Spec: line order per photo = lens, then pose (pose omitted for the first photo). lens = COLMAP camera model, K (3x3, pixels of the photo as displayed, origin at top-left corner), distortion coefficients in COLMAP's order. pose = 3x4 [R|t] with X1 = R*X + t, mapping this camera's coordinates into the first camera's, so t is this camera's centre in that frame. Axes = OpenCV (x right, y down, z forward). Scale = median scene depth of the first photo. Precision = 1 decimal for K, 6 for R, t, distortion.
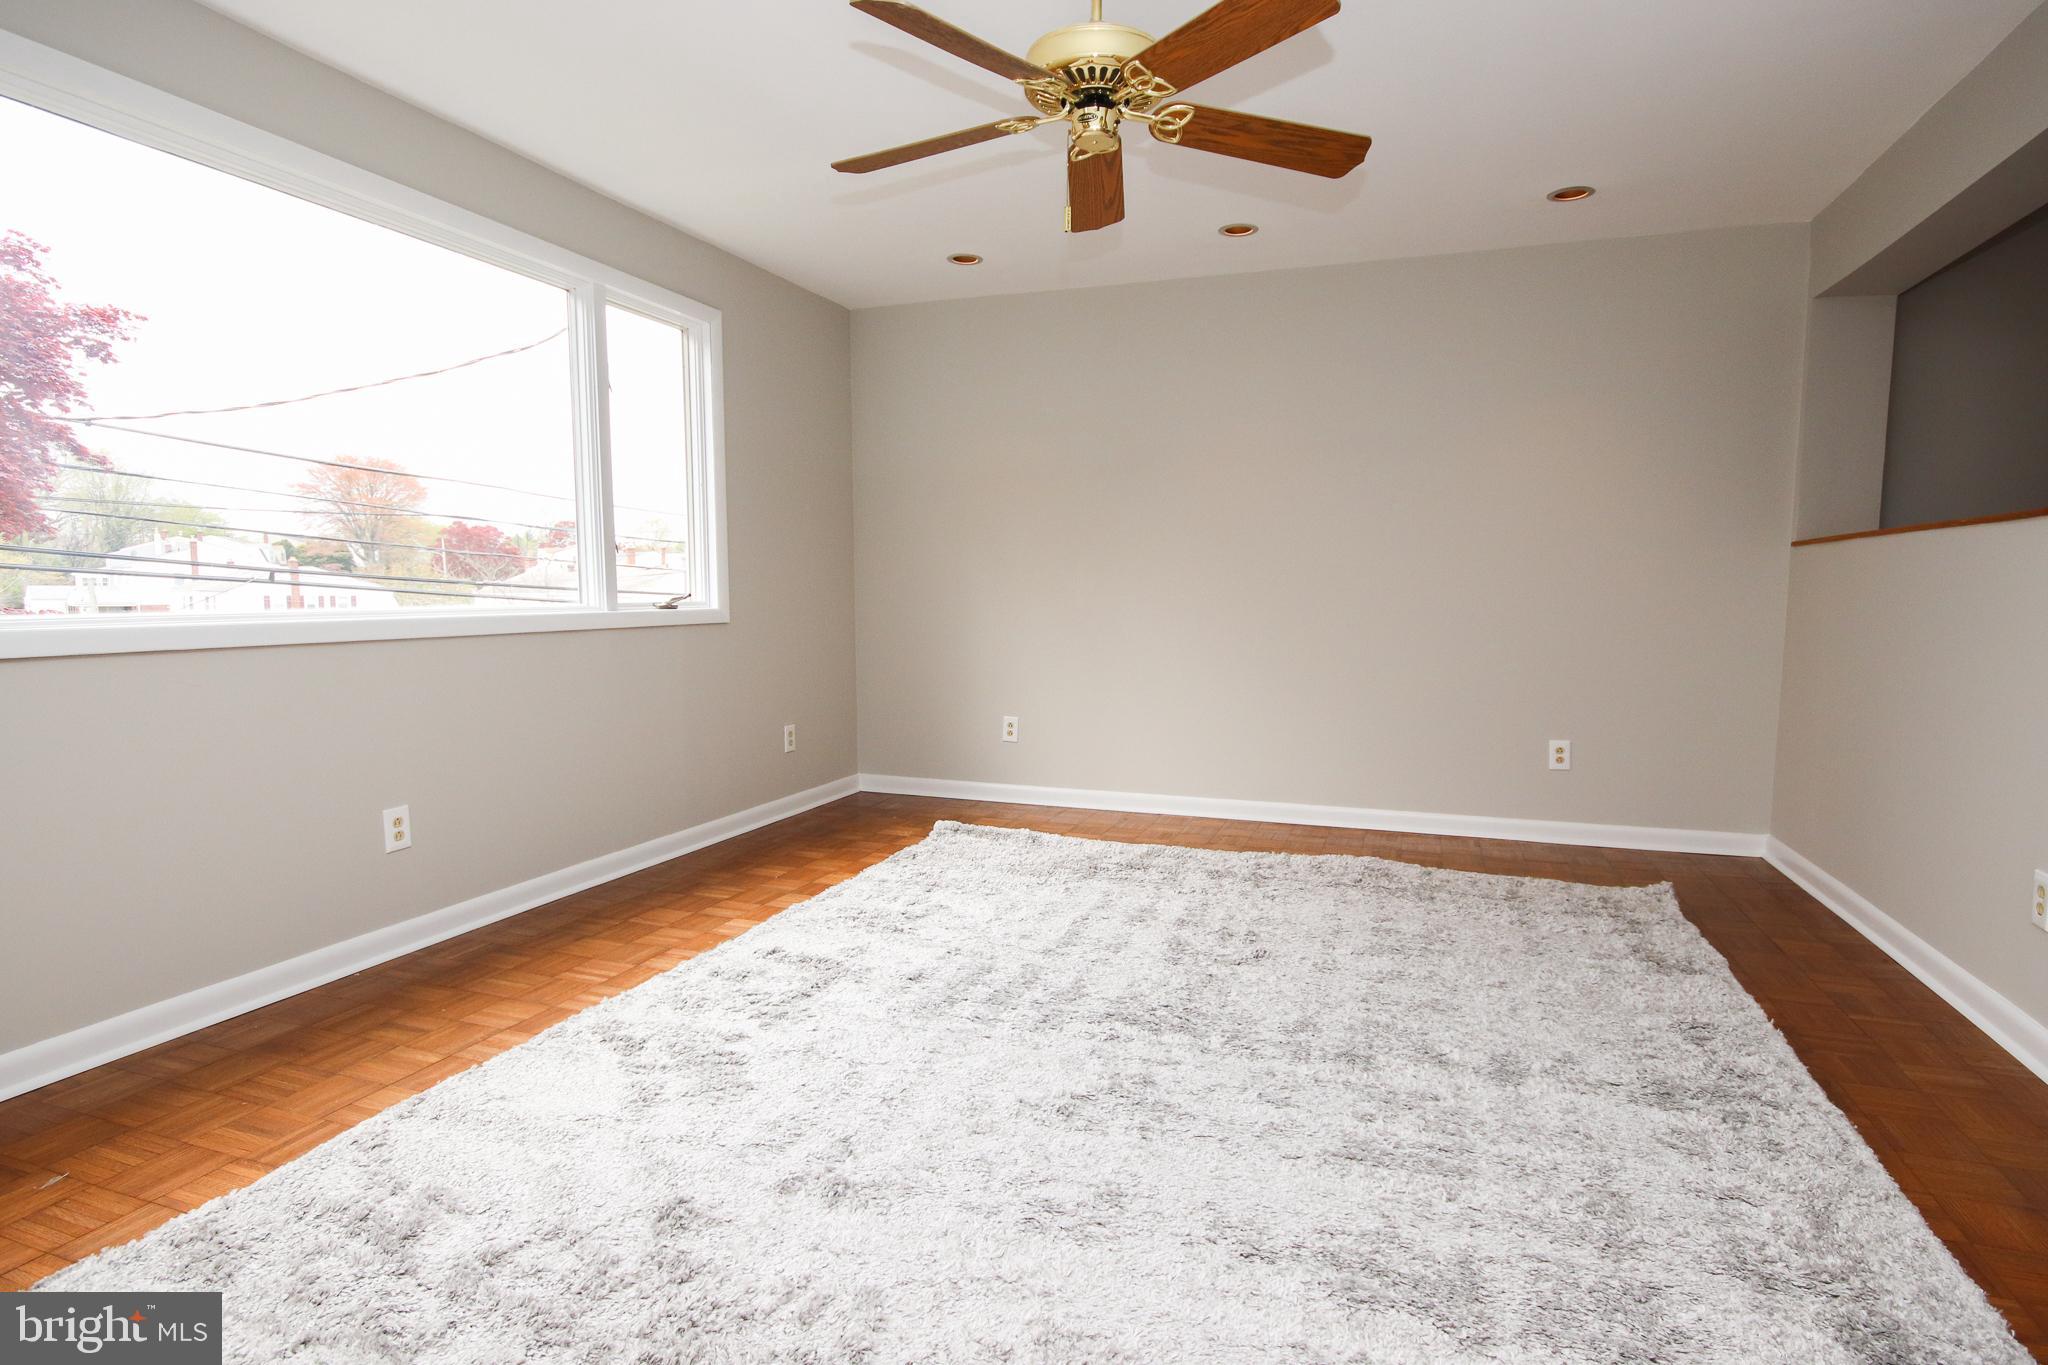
lens RADIAL K [[1069.7, 0, 1031.0], [0, 1069.7, 685.1], [0, 0, 1]] dist [-0.004191, -0.000434]
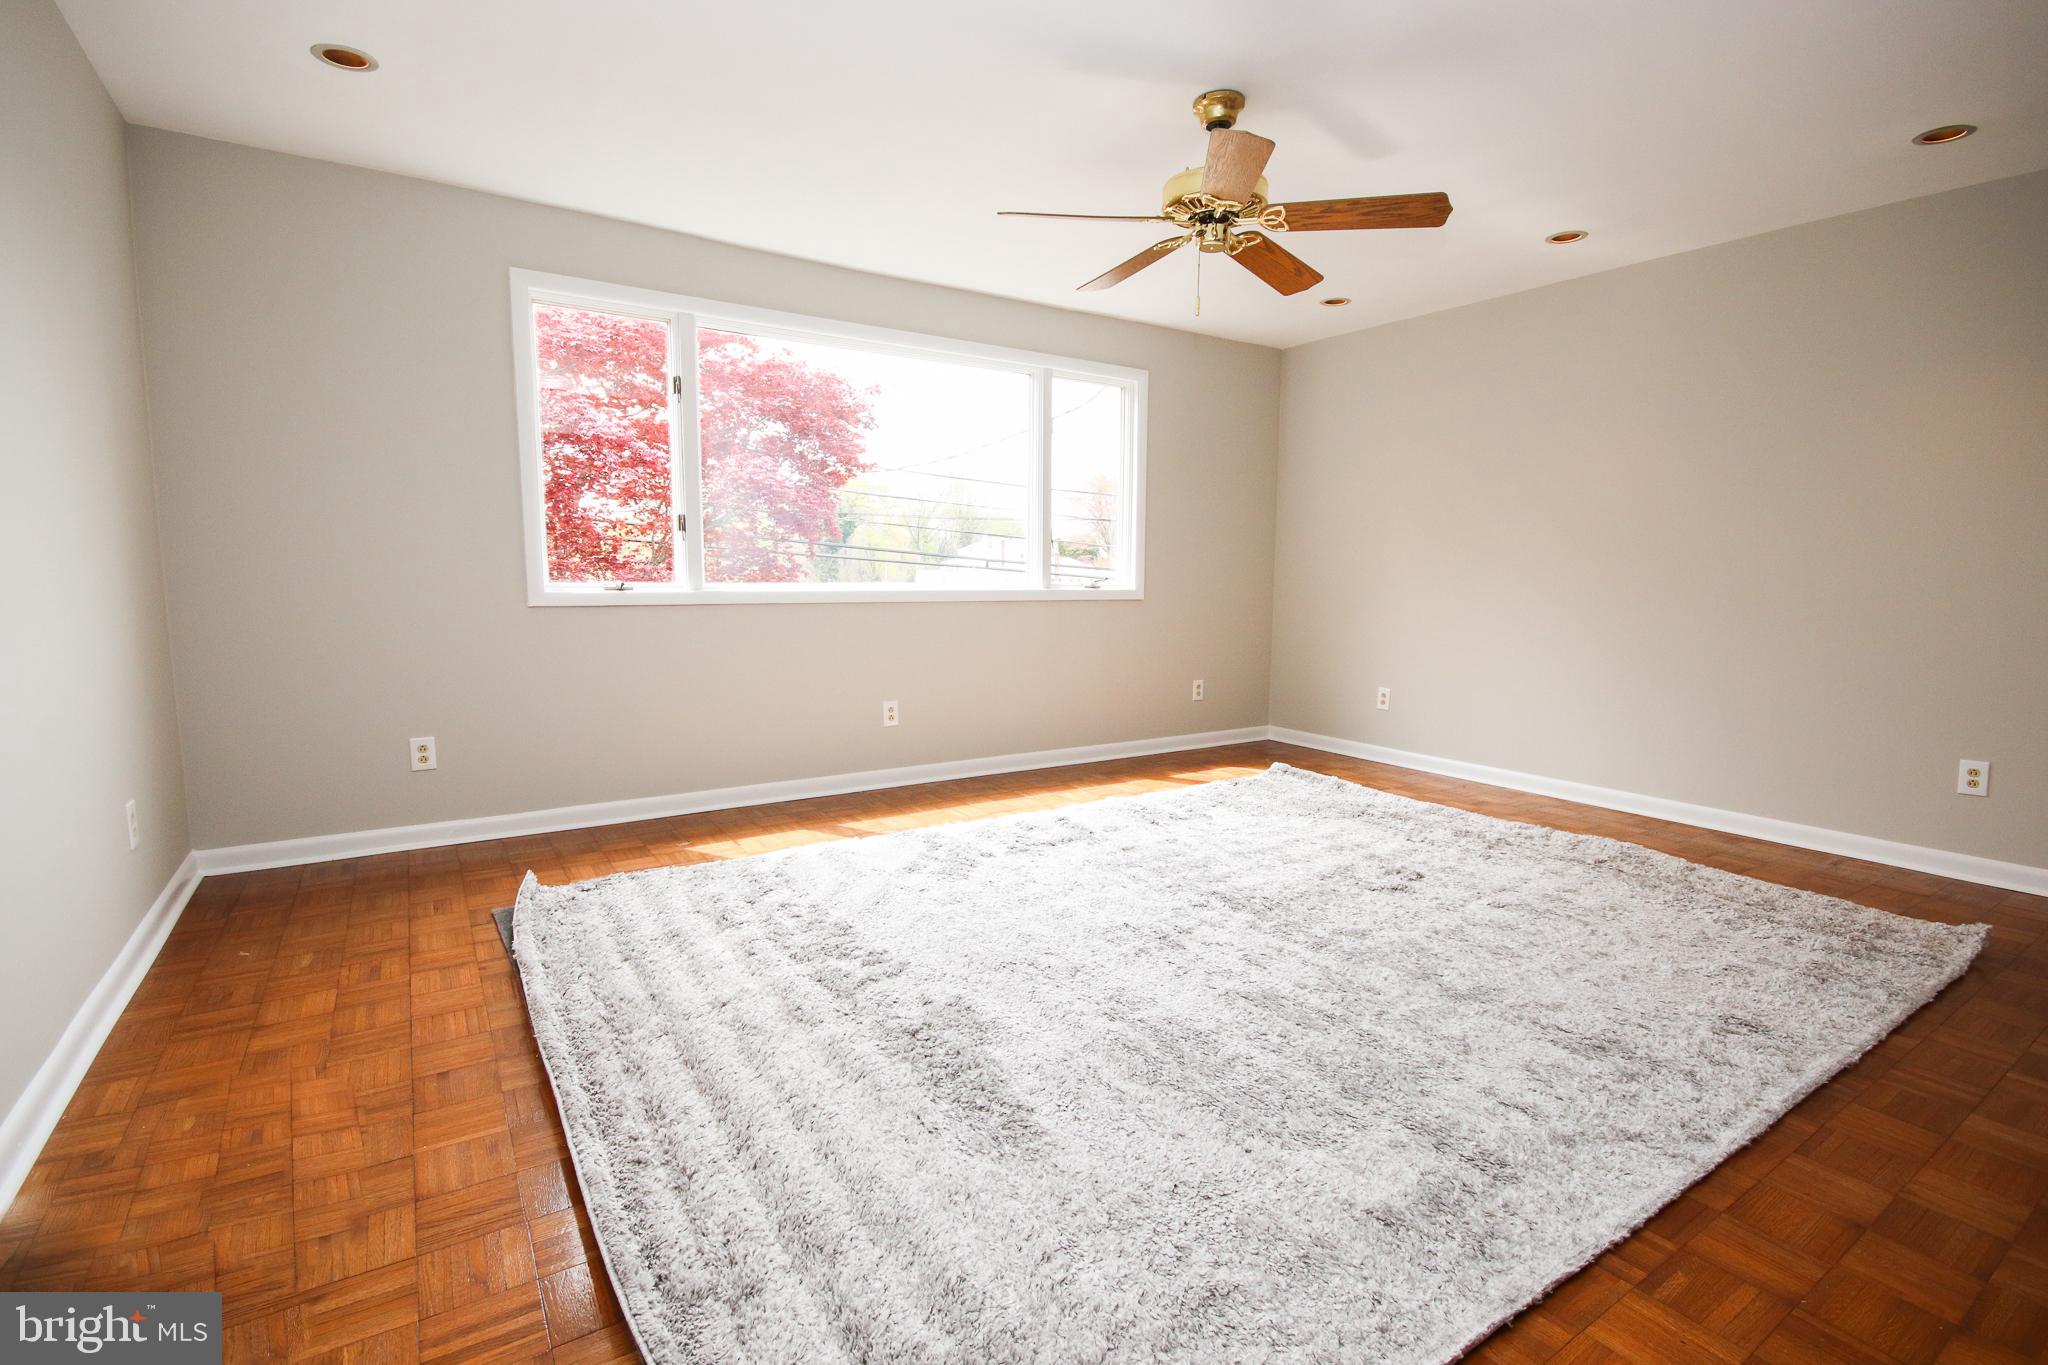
lens RADIAL K [[941.5, 0, 1029.9], [0, 941.5, 684.9], [0, 0, 1]] dist [-0.003733, -0.001127]
pose [[0.803426, 0.077904, -0.590286, 0.438615], [-0.062884, 0.996961, 0.045987, 0.005589], [0.592074, 0.000172, 0.805883, -0.073815]]
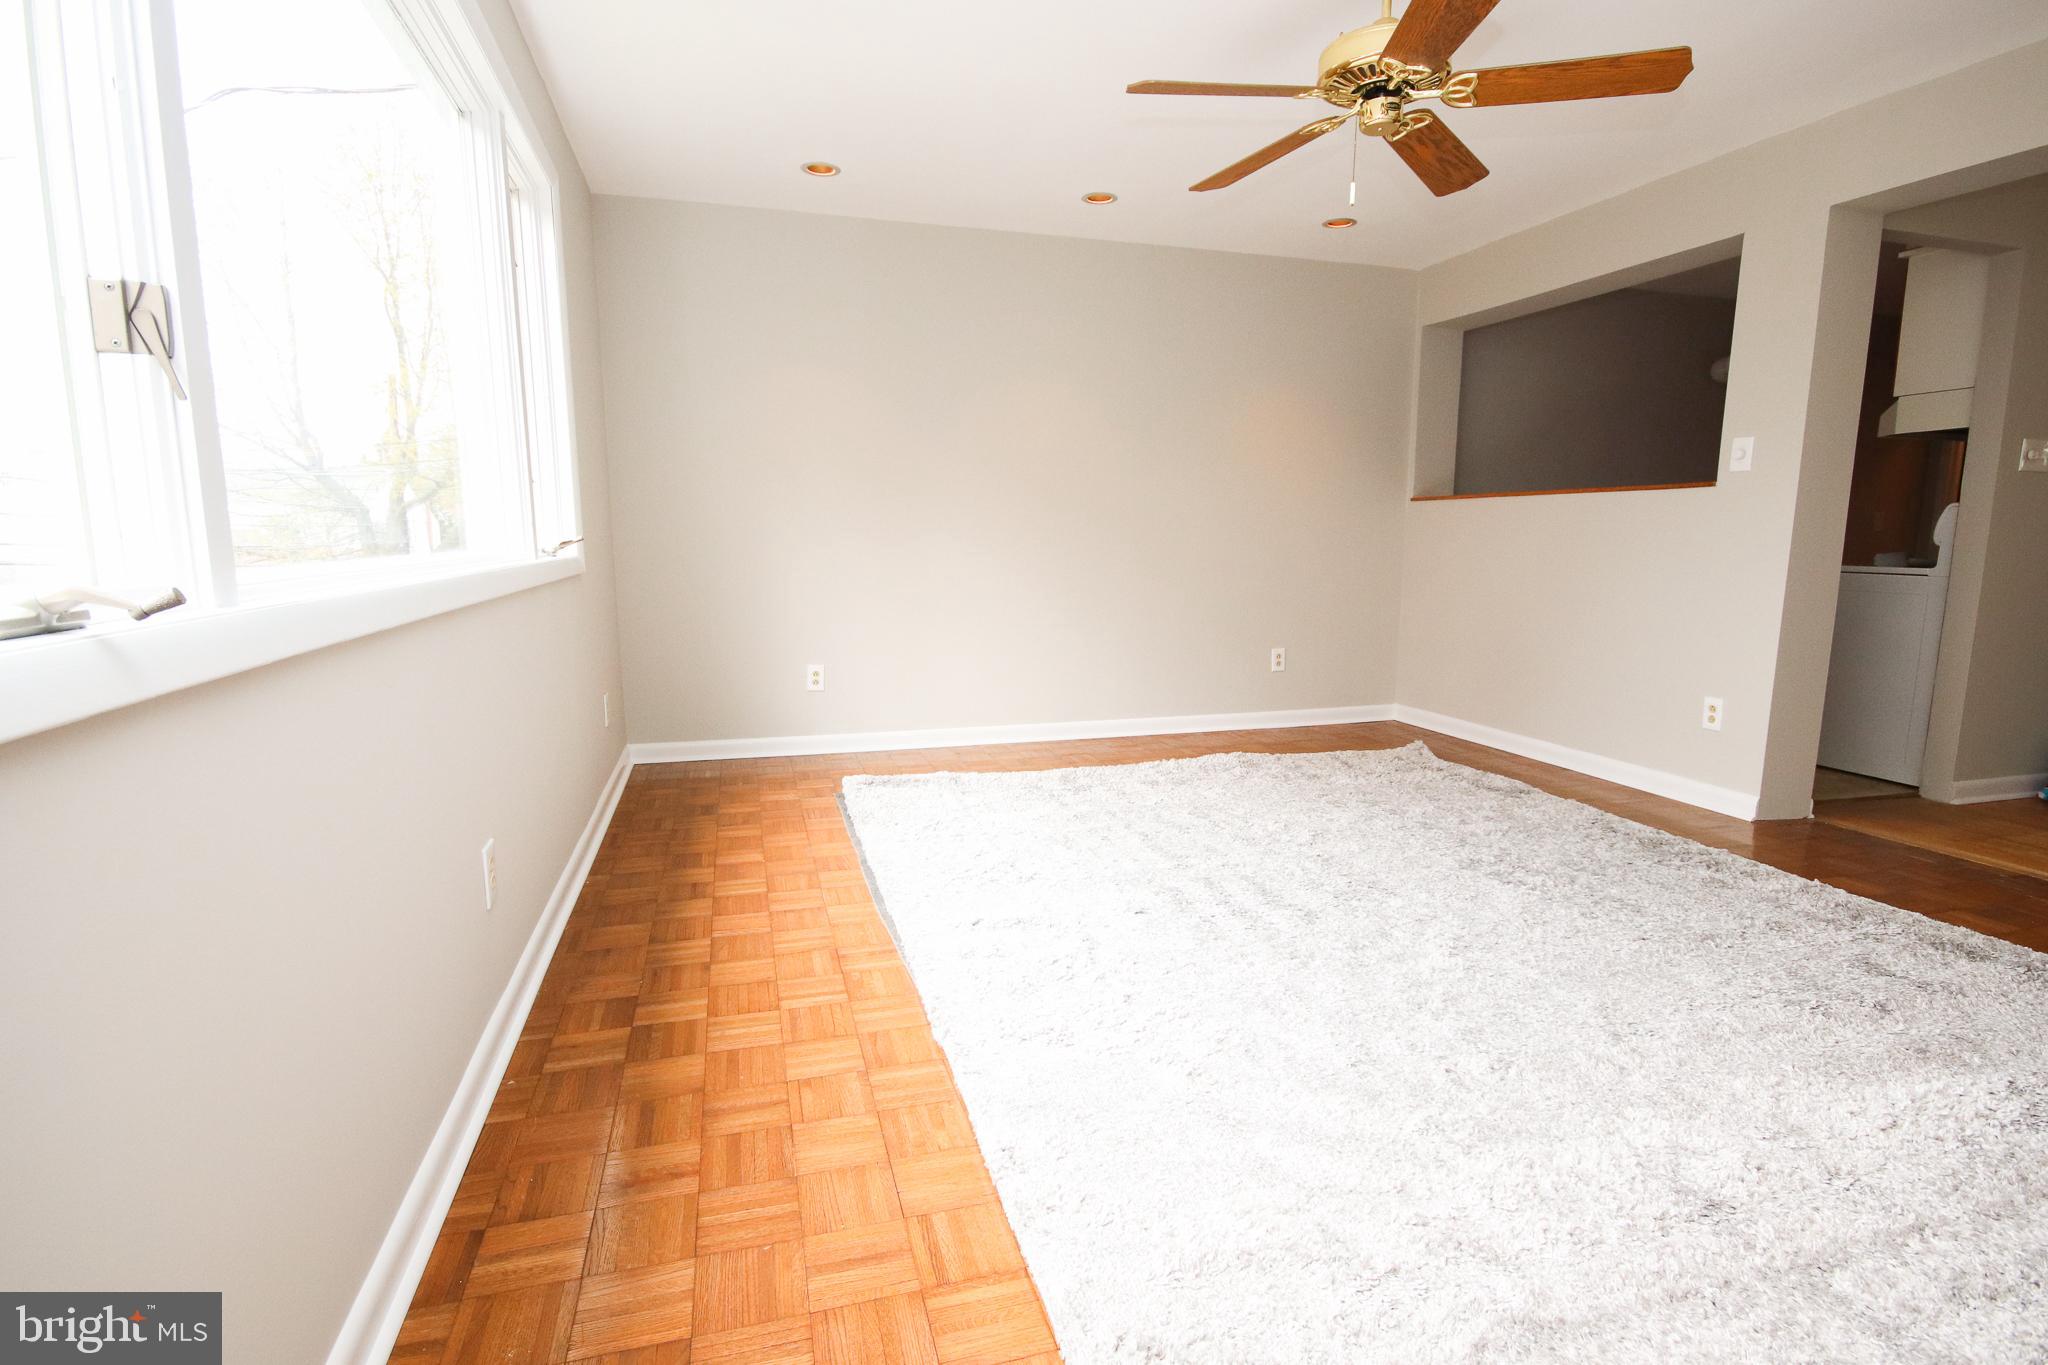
lens RADIAL K [[1028.4, 0, 1024.0], [0, 1028.4, 682.5], [0, 0, 1]] dist [0.001400, -0.000126]
pose [[0.805290, -0.085652, 0.586661, -0.658173], [0.052504, 0.995924, 0.073334, -0.019998], [-0.590552, -0.028253, 0.806505, 0.238133]]
